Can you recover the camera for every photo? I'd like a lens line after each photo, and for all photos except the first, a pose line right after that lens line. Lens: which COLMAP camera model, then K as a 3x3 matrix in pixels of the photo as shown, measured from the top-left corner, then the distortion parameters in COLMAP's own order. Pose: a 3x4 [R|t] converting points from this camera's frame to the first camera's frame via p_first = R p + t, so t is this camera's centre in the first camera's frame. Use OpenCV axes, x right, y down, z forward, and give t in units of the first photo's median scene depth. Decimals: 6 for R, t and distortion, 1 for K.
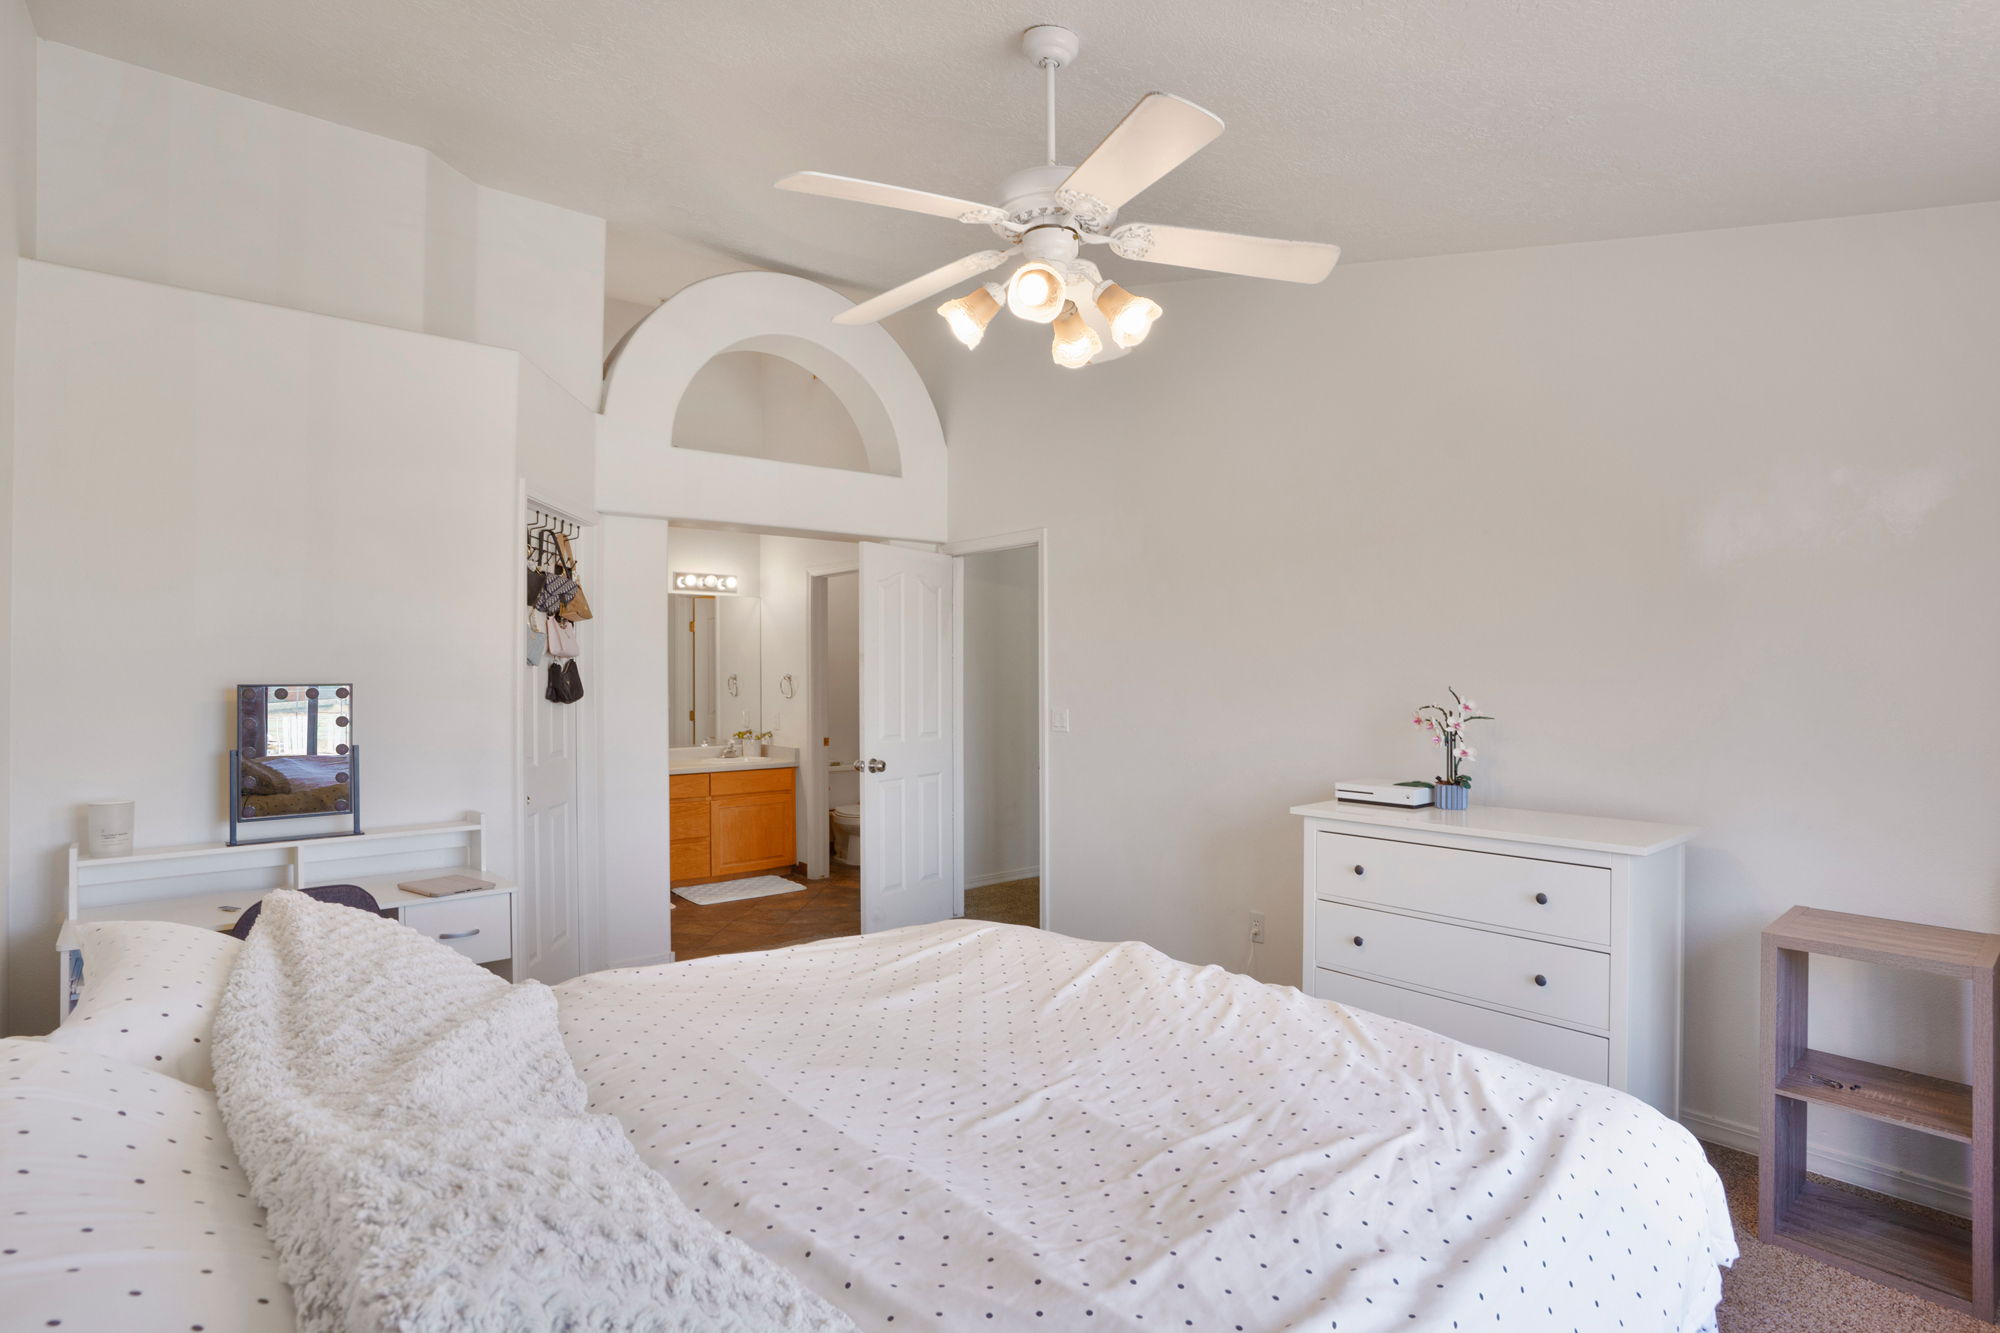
lens RADIAL K [[1056.7, 0, 979.8], [0, 1056.7, 691.4], [0, 0, 1]] dist [-0.000675, -0.000024]
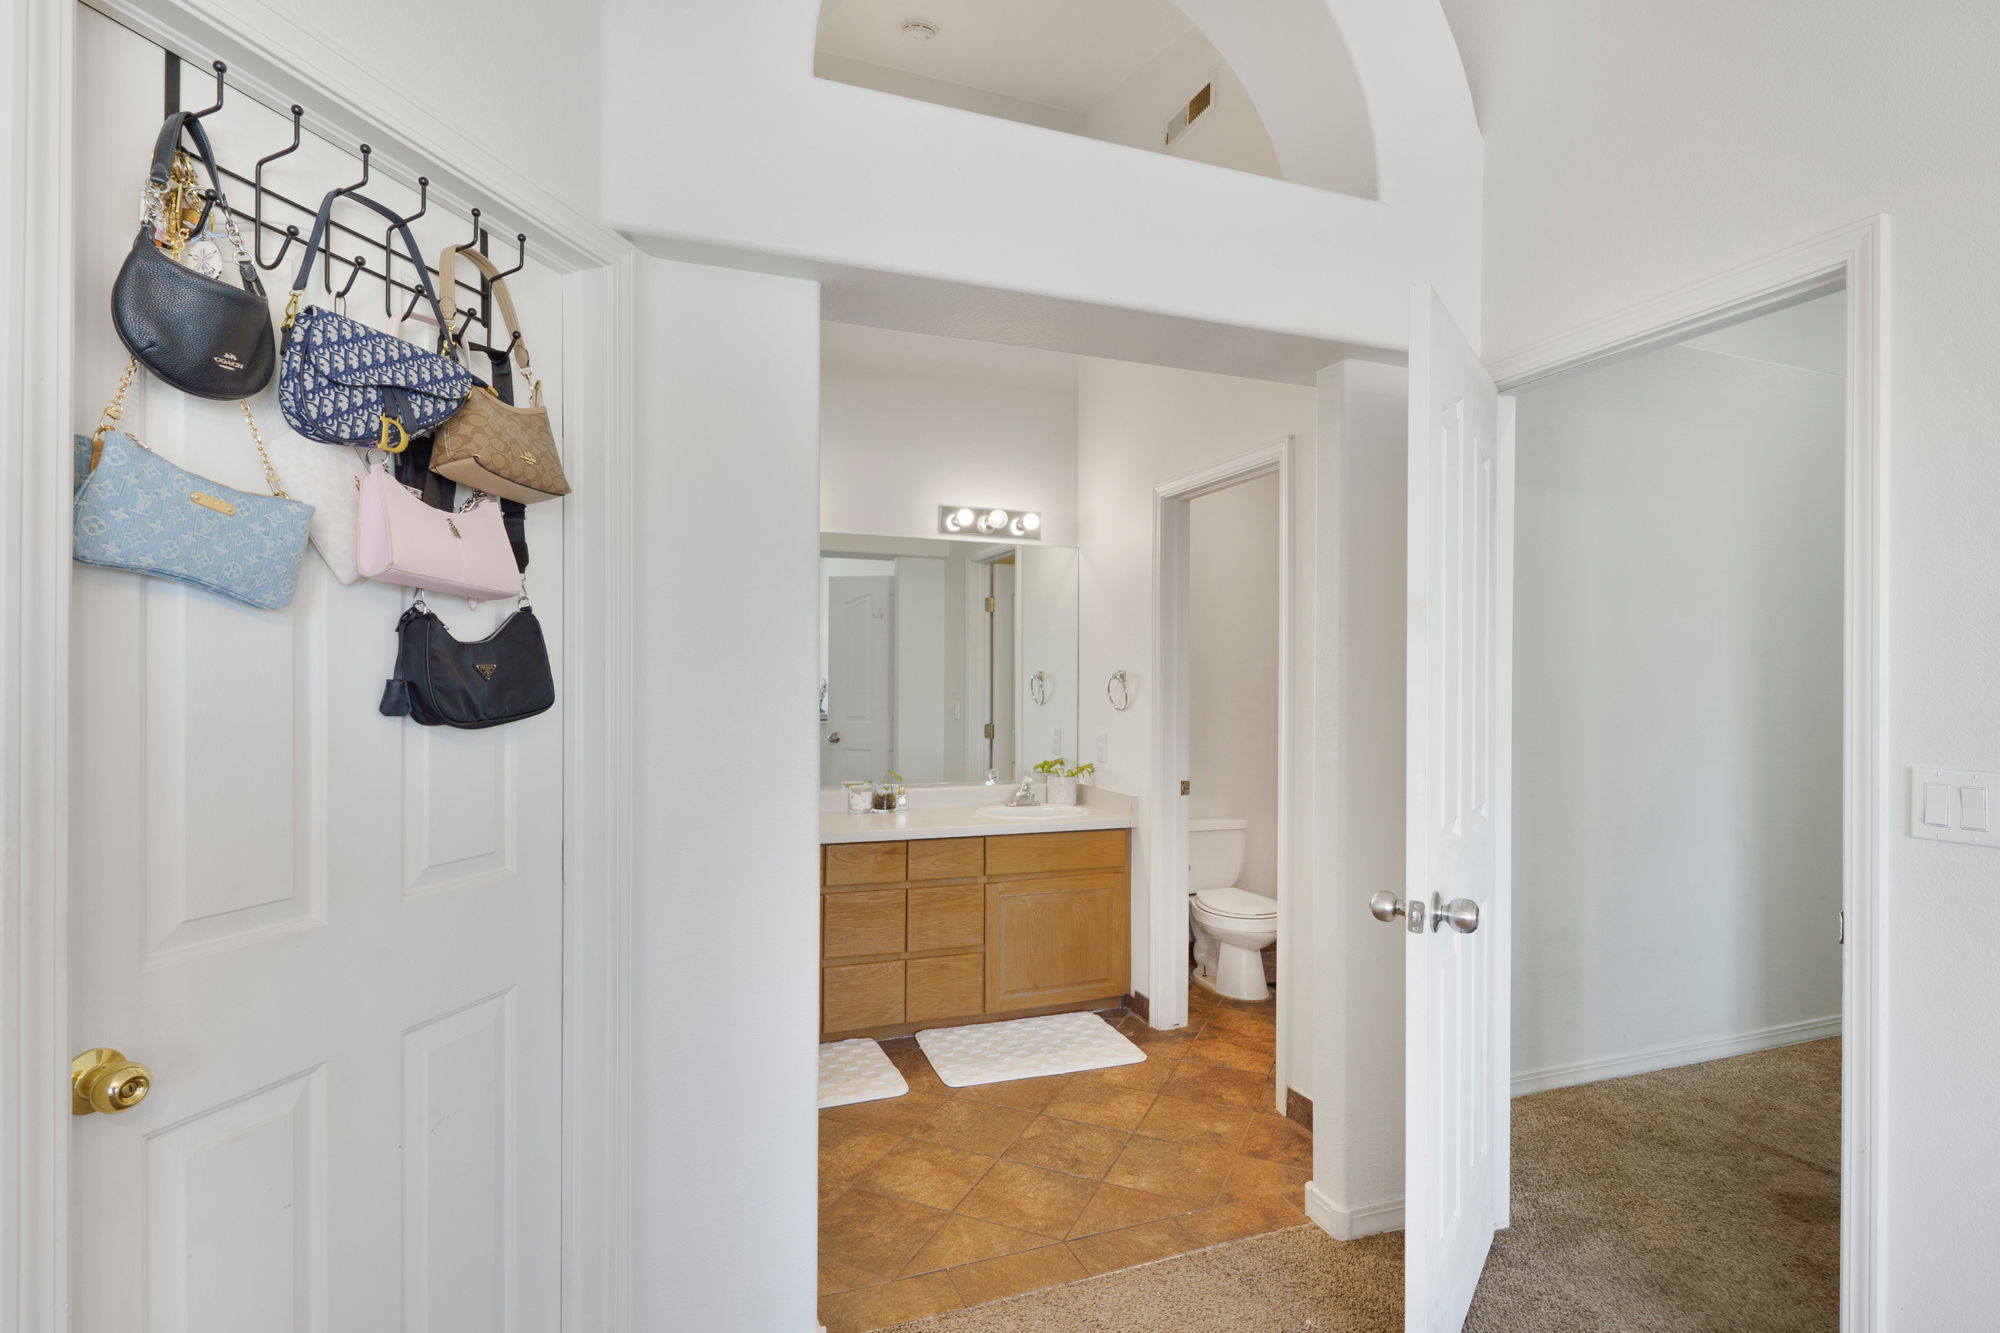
lens RADIAL K [[1056.7, 0, 979.8], [0, 1056.7, 691.4], [0, 0, 1]] dist [-0.000675, -0.000024]
pose [[0.948240, 0.006537, -0.317489, -0.068984], [-0.008903, 0.999942, -0.006004, 0.000010], [0.317431, 0.008520, 0.948243, 0.420142]]
